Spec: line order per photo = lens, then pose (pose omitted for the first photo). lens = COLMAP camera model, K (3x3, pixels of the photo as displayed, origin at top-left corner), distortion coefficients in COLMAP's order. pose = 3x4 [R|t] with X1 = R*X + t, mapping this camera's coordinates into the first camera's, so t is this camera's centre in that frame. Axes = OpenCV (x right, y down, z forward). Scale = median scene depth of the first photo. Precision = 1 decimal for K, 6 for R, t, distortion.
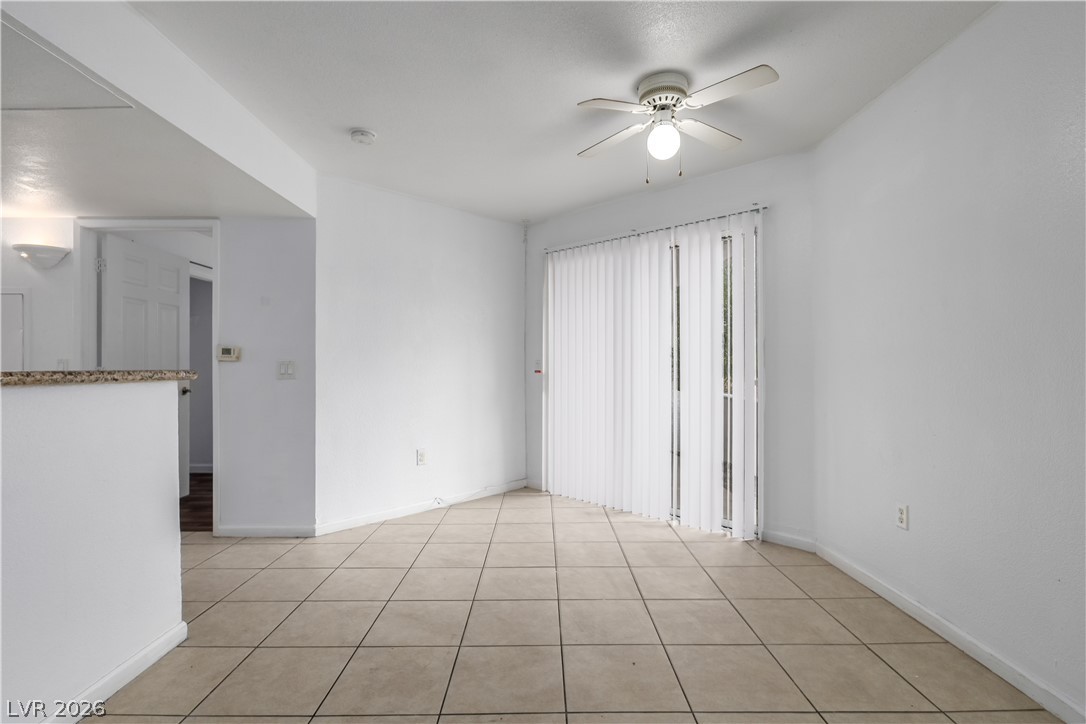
lens RADIAL K [[517.6, 0, 541.9], [0, 517.6, 366.2], [0, 0, 1]] dist [-0.002380, -0.000550]
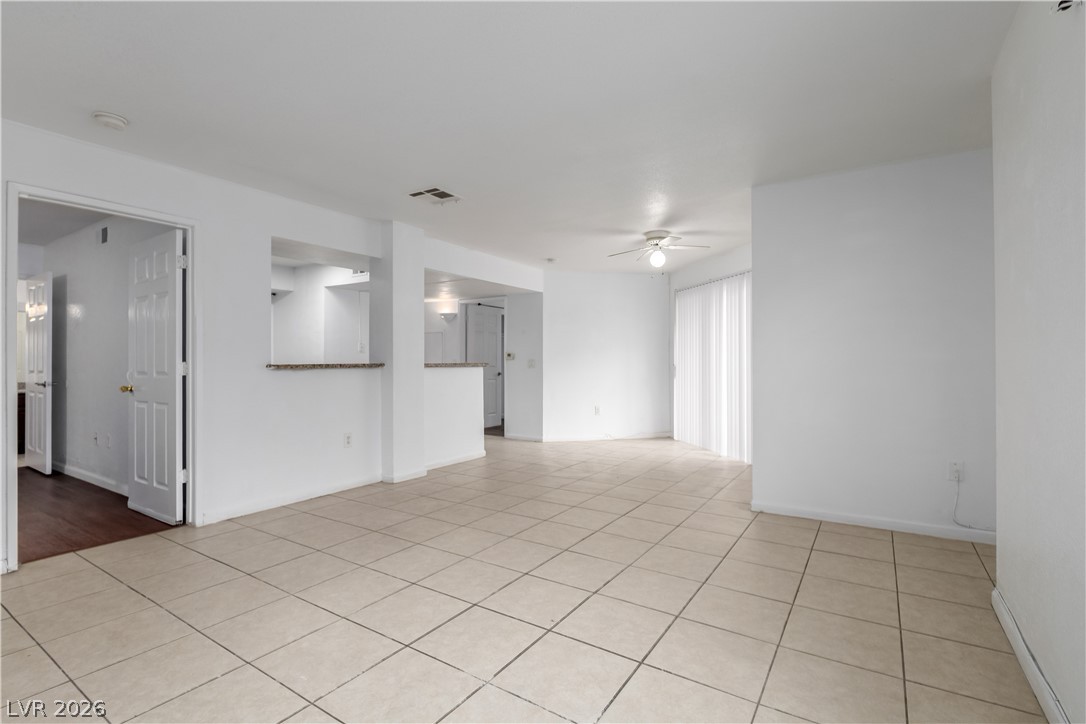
lens RADIAL K [[510.2, 0, 539.2], [0, 510.2, 356.5], [0, 0, 1]] dist [-0.000608, -0.000262]
pose [[0.831247, -0.004299, -0.555886, 0.709522], [-0.000580, 0.999963, -0.008600, -0.003722], [0.555903, 0.007471, 0.831214, -0.743143]]
